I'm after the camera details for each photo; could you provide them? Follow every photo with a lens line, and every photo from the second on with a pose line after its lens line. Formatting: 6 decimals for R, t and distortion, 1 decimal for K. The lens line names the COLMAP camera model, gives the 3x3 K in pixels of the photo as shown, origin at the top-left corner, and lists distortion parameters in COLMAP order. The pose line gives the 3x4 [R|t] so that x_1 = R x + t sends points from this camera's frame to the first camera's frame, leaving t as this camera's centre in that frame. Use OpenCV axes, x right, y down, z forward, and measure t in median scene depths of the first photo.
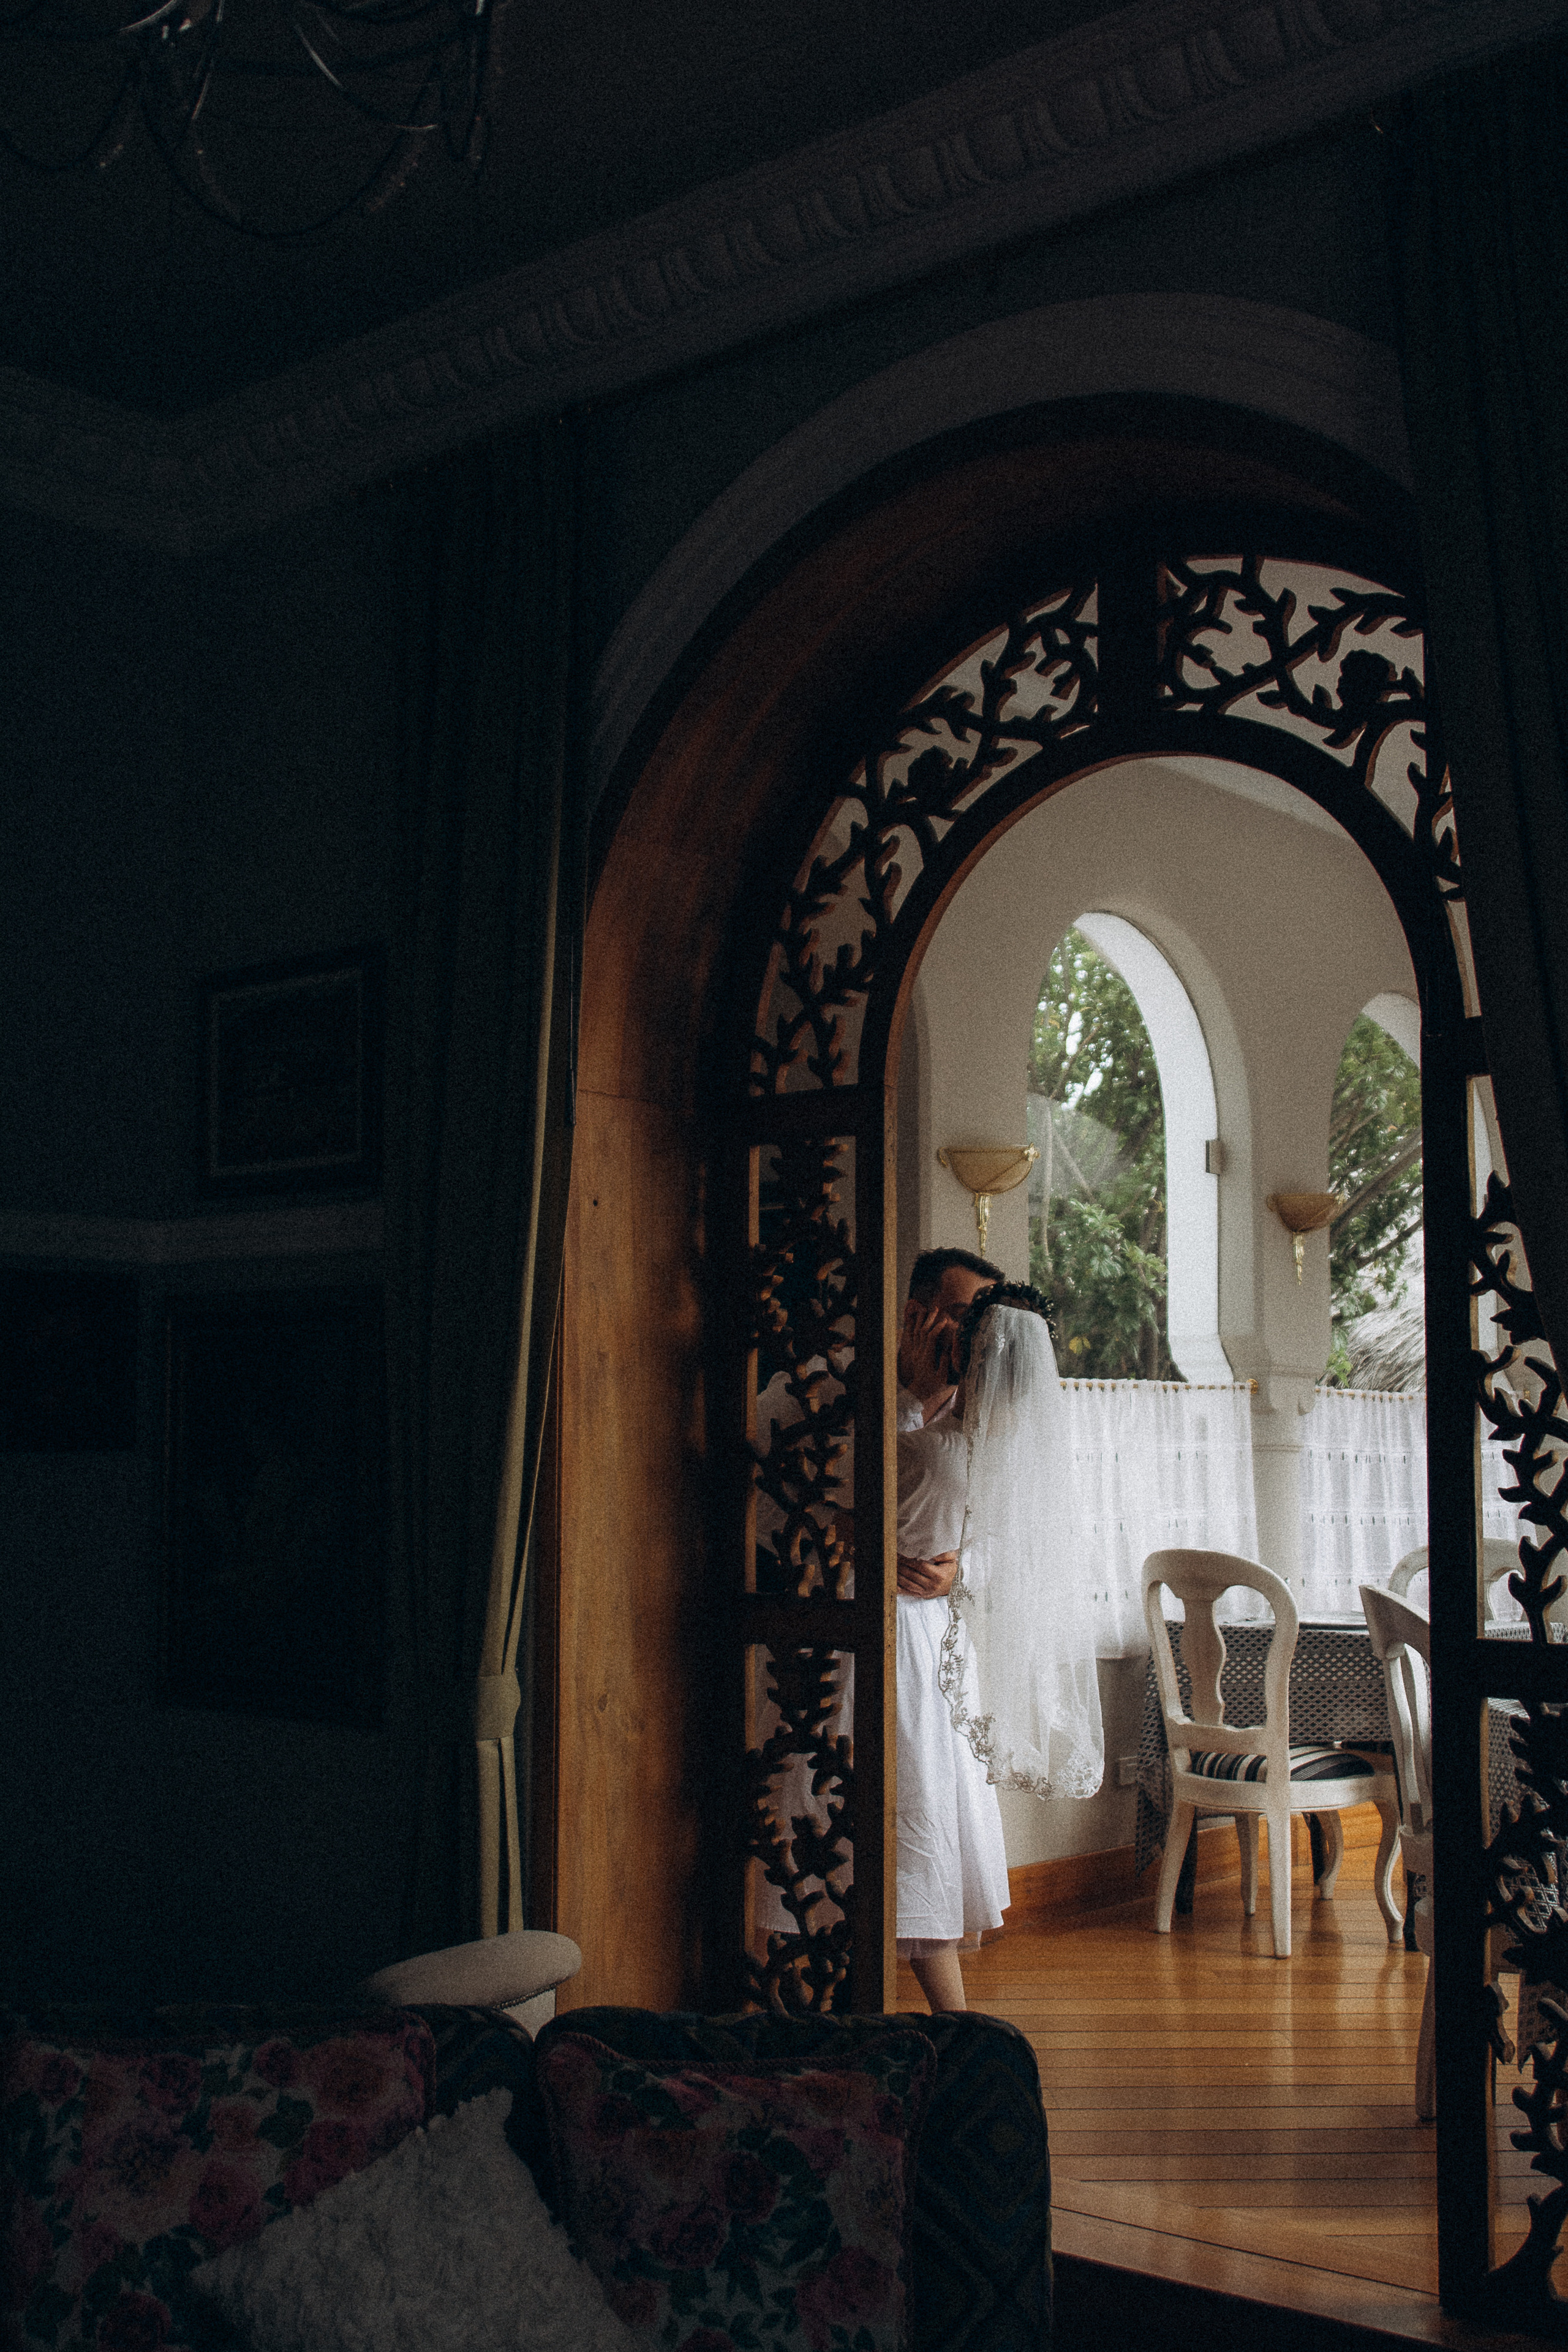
lens RADIAL K [[2771.1, 0, 789.1], [0, 2771.1, 1169.7], [0, 0, 1]] dist [-0.006766, 0.000000]
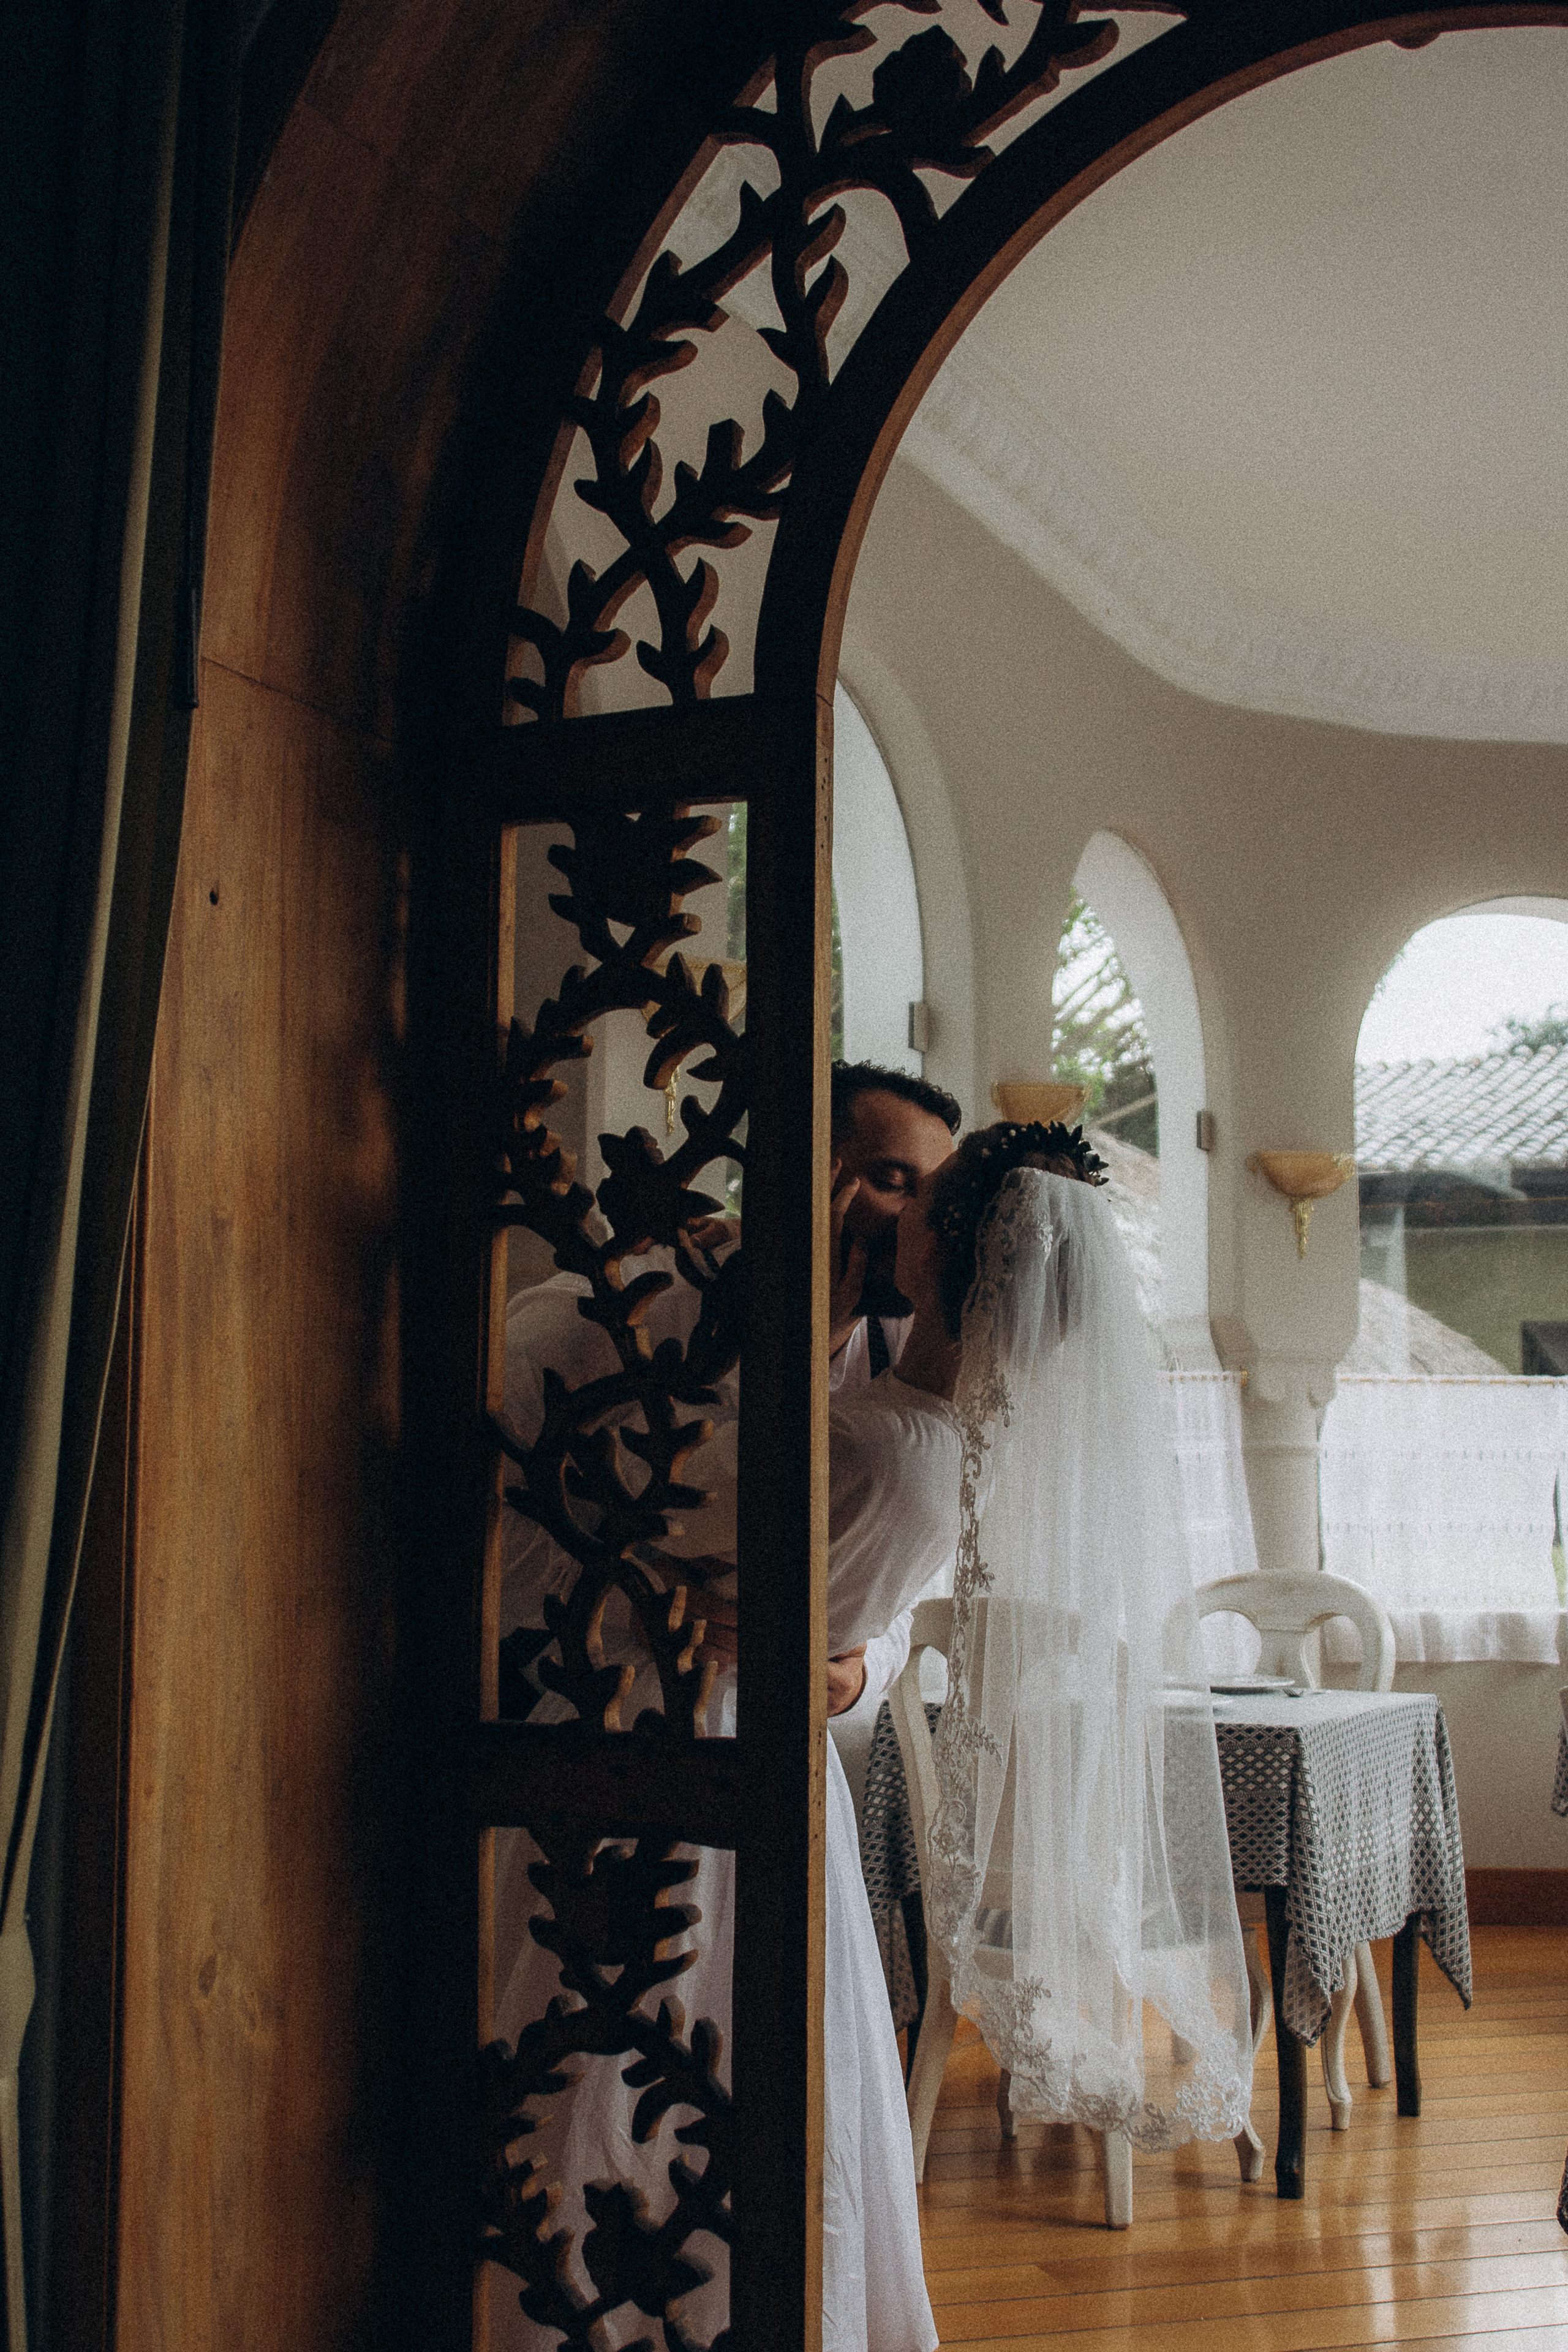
lens RADIAL K [[2771.1, 0, 779.0], [0, 2771.1, 1193.6], [0, 0, 1]] dist [-0.006766, 0.000000]
pose [[0.964903, 0.031570, 0.260701, -0.097543], [-0.034002, 0.999410, 0.004823, 0.055627], [-0.260395, -0.013518, 0.965408, 0.519332]]
